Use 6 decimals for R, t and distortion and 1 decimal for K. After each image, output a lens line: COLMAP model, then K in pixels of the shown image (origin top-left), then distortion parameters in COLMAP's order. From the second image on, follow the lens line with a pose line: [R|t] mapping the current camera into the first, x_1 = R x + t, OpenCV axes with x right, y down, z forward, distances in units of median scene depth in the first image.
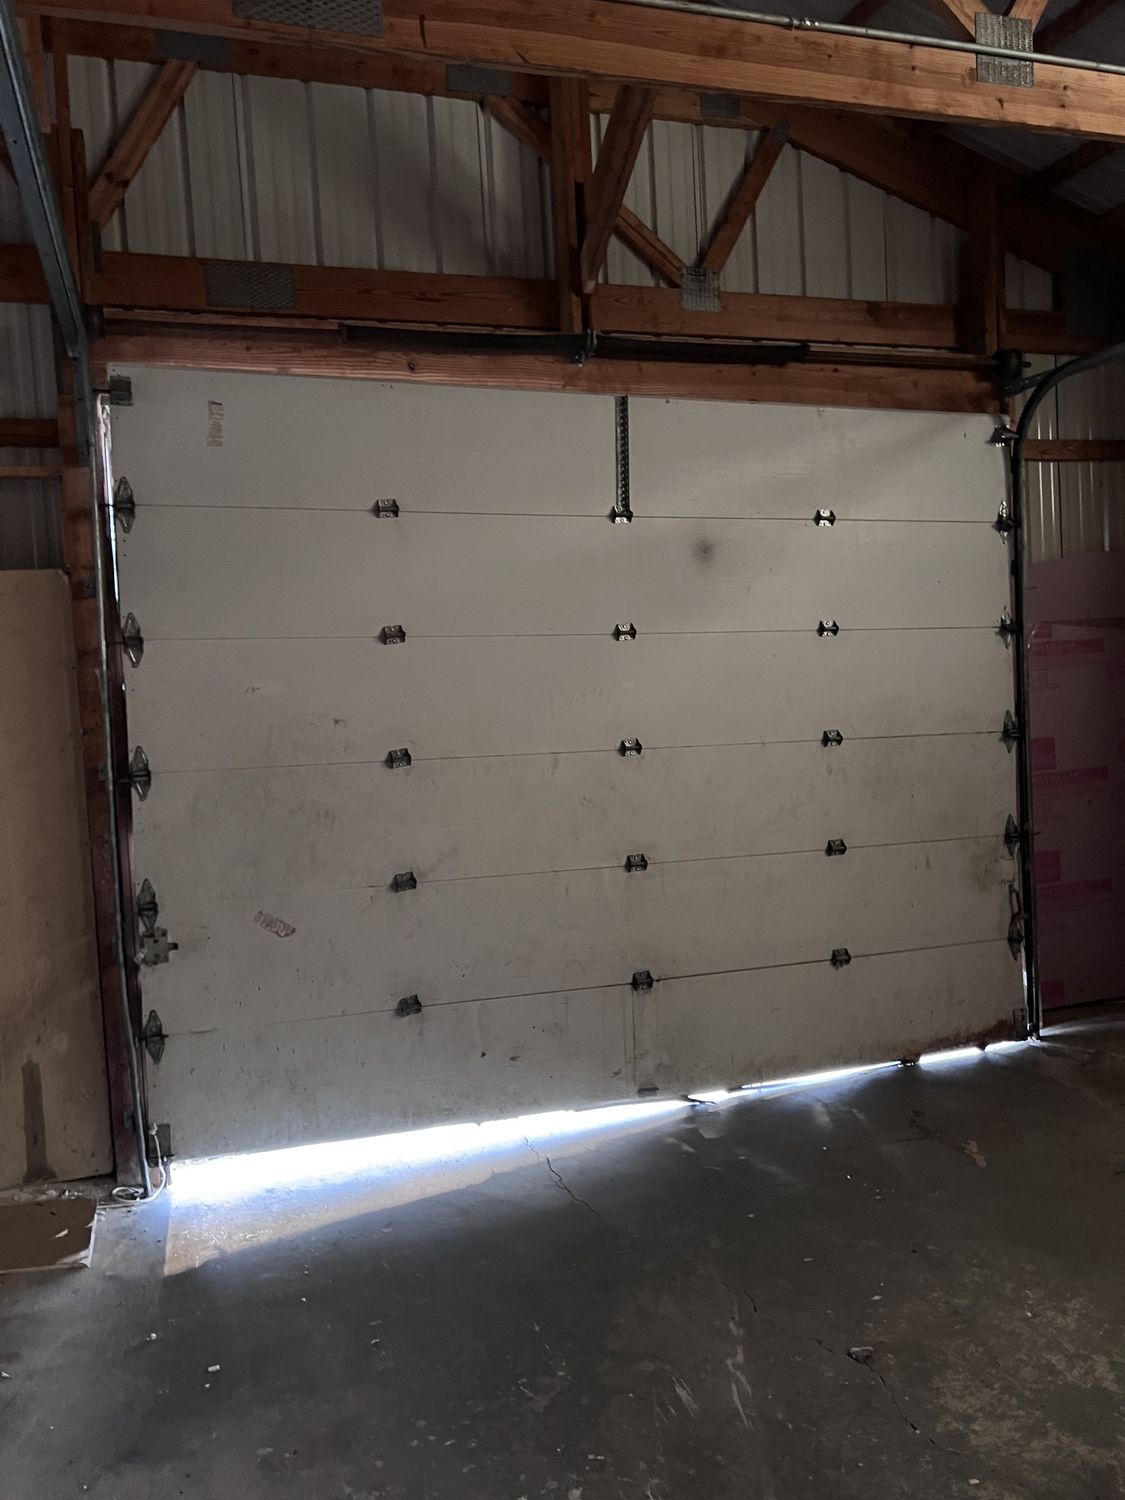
lens RADIAL K [[1116.1, 0, 563.6], [0, 1116.1, 733.2], [0, 0, 1]] dist [0.003226, -0.001470]
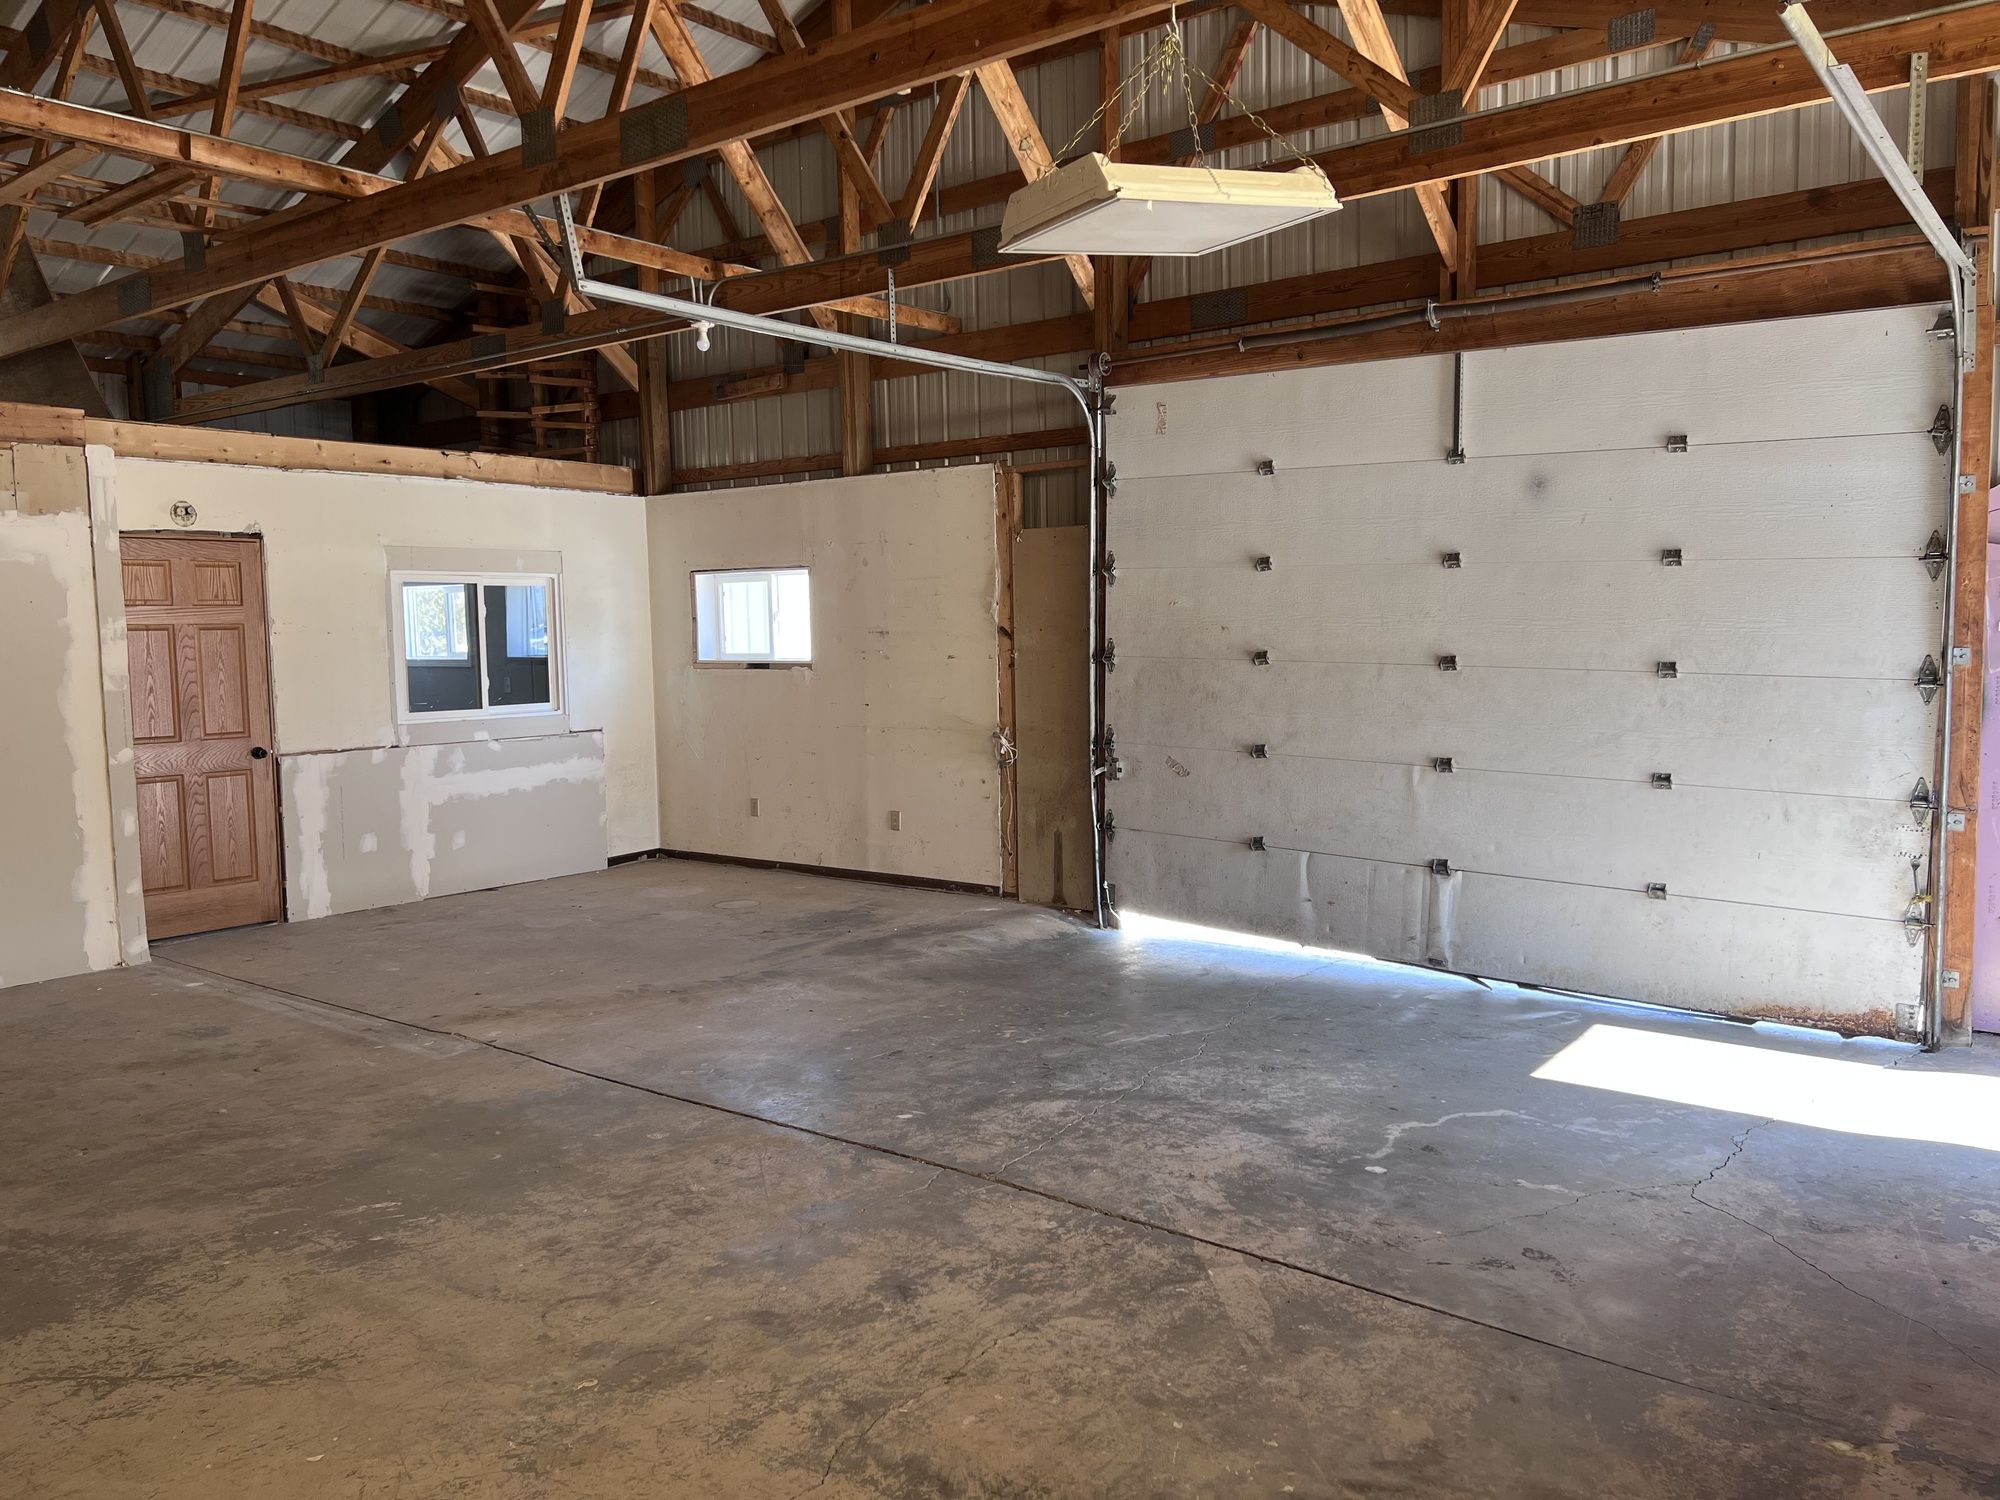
lens RADIAL K [[1516.0, 0, 1000.0], [0, 1516.0, 750.0], [0, 0, 1]] dist [0.012351, -0.010432]
pose [[0.547906, 0.113965, -0.828741, 1.257290], [-0.050320, 0.993373, 0.103336, -0.042232], [0.835025, -0.014916, 0.550009, -0.268102]]
